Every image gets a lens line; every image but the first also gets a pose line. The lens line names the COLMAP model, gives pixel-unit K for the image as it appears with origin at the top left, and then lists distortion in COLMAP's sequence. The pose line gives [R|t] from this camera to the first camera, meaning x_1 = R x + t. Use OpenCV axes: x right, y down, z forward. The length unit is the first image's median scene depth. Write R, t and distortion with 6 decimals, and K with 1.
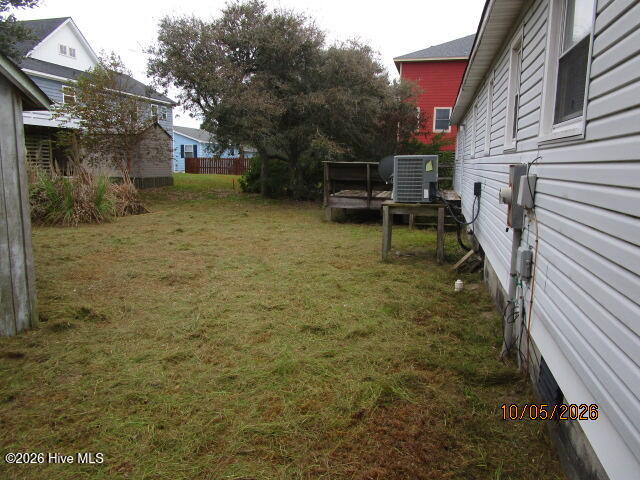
lens RADIAL K [[463.5, 0, 320.0], [0, 463.5, 240.0], [0, 0, 1]] dist [-0.005065, -0.002286]
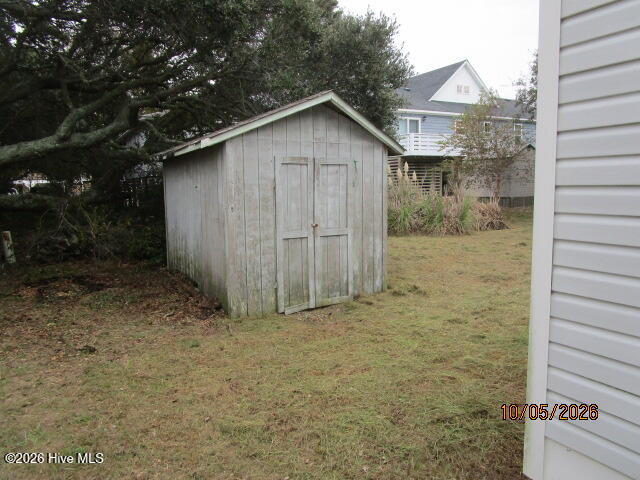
lens RADIAL K [[463.5, 0, 320.0], [0, 463.5, 240.0], [0, 0, 1]] dist [-0.005065, -0.002286]
pose [[0.696096, 0.053038, -0.715987, 0.129248], [-0.082745, 0.996549, -0.006625, 0.014538], [0.713164, 0.063857, 0.698082, -0.101017]]
